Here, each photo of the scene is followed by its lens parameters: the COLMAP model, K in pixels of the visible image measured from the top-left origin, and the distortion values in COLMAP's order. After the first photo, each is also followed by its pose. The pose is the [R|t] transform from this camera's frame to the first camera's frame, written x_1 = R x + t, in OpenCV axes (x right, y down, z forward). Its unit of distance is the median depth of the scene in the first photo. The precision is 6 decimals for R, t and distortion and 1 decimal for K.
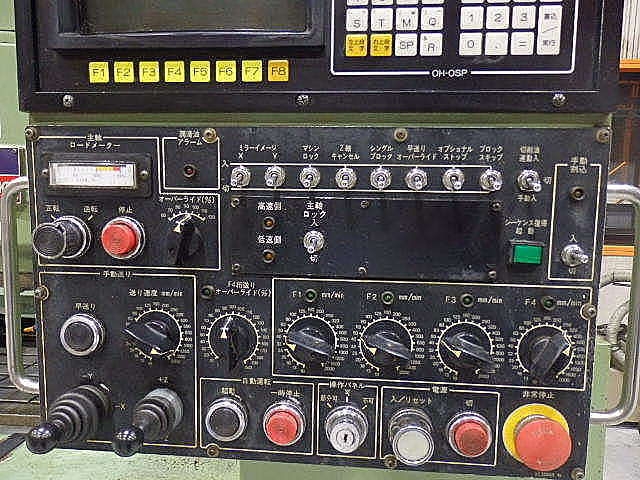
lens RADIAL K [[473.6, 0, 322.0], [0, 473.6, 240.2], [0, 0, 1]] dist [0.009600, 0.005296]
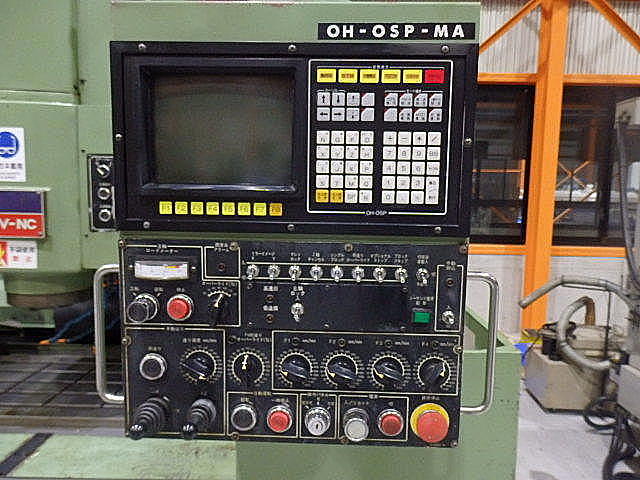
lens RADIAL K [[473.6, 0, 320.7], [0, 473.6, 240.5], [0, 0, 1]] dist [0.009600, 0.005296]
pose [[0.998781, -0.005692, 0.049023, -0.016210], [0.005156, 0.999926, 0.011058, -0.257121], [-0.049082, -0.010792, 0.998736, -0.662636]]
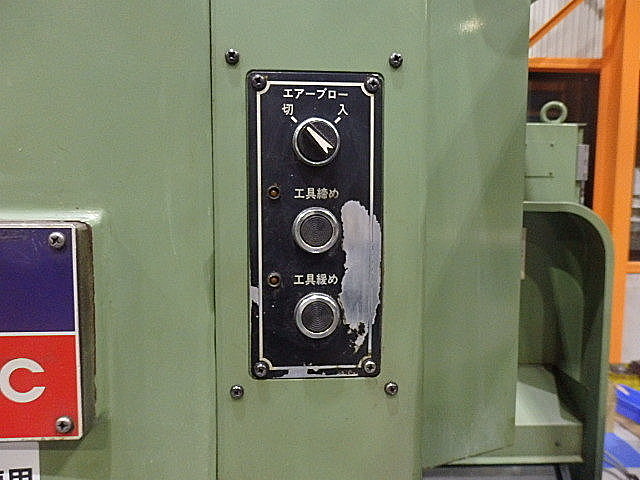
lens RADIAL K [[473.6, 0, 318.7], [0, 473.6, 240.3], [0, 0, 1]] dist [0.009600, 0.005296]
pose [[0.991408, -0.019618, 0.129324, -0.728307], [0.019876, 0.999802, -0.000709, -0.394471], [-0.129285, 0.003273, 0.991602, 0.596152]]
